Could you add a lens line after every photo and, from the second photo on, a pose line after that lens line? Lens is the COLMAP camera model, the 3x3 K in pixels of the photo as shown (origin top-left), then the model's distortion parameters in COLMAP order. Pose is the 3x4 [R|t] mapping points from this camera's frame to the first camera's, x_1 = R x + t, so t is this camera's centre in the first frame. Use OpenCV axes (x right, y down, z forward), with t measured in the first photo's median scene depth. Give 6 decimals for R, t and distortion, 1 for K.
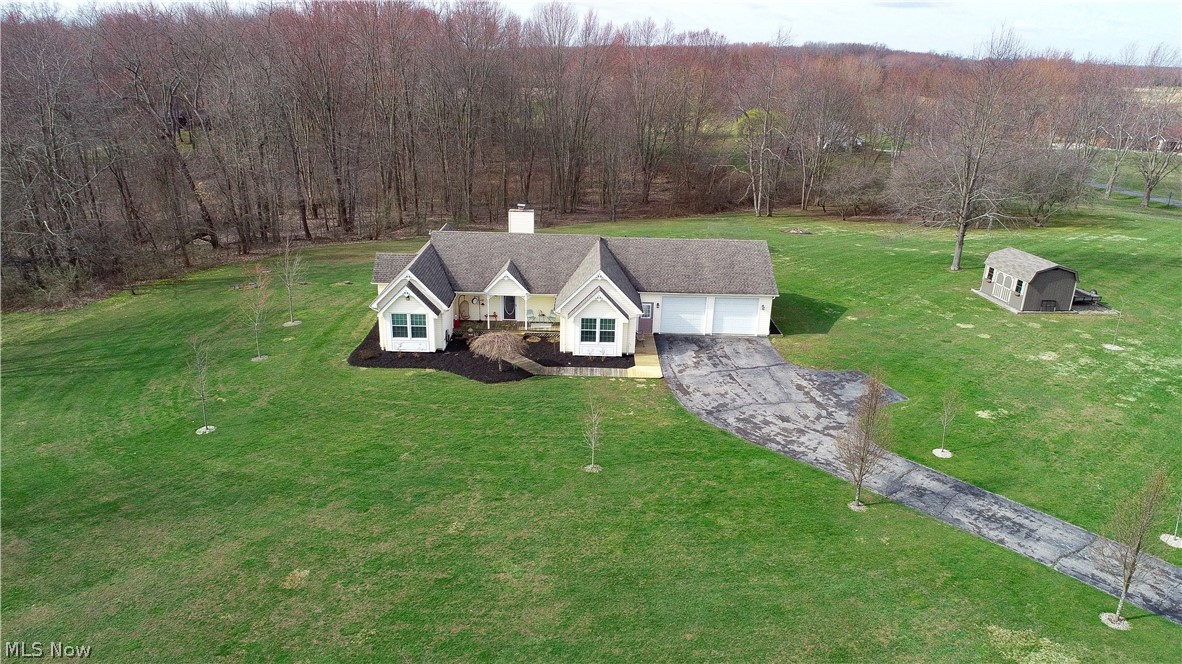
lens RADIAL K [[786.8, 0, 590.1], [0, 786.8, 331.9], [0, 0, 1]] dist [0.005552, 0.004162]
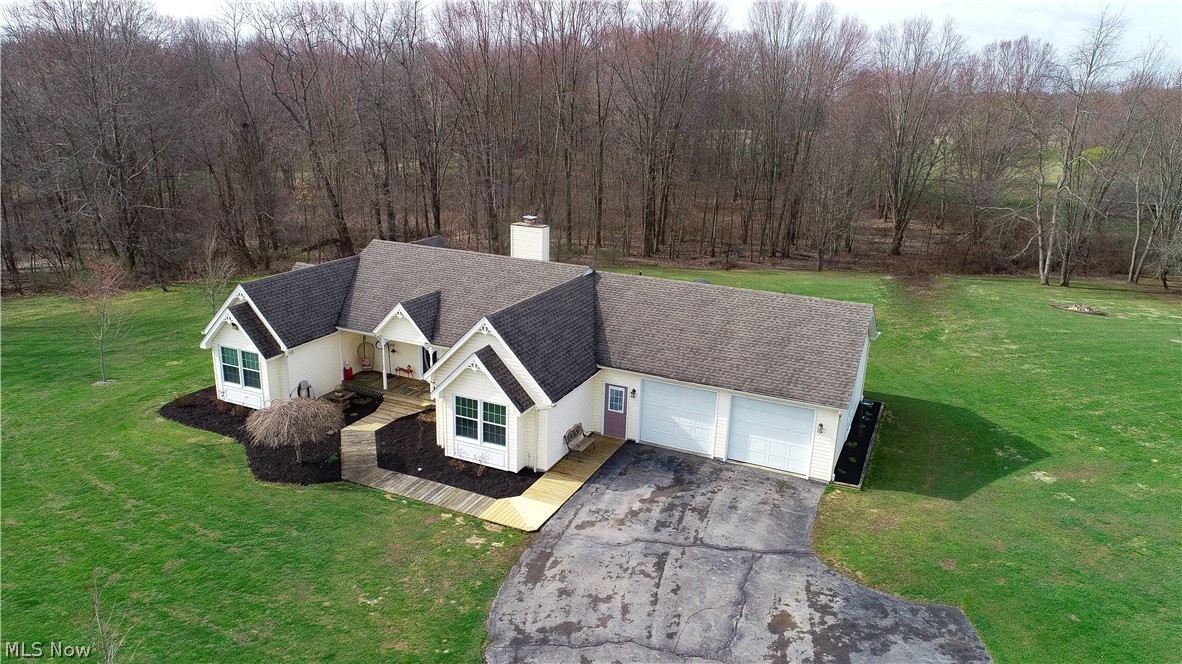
lens RADIAL K [[786.8, 0, 591.6], [0, 786.8, 328.3], [0, 0, 1]] dist [0.005552, 0.004162]
pose [[0.909320, 0.119469, -0.398579, 0.307684], [-0.145396, 0.988742, -0.035342, -0.060992], [0.389869, 0.090089, 0.916453, 0.496229]]
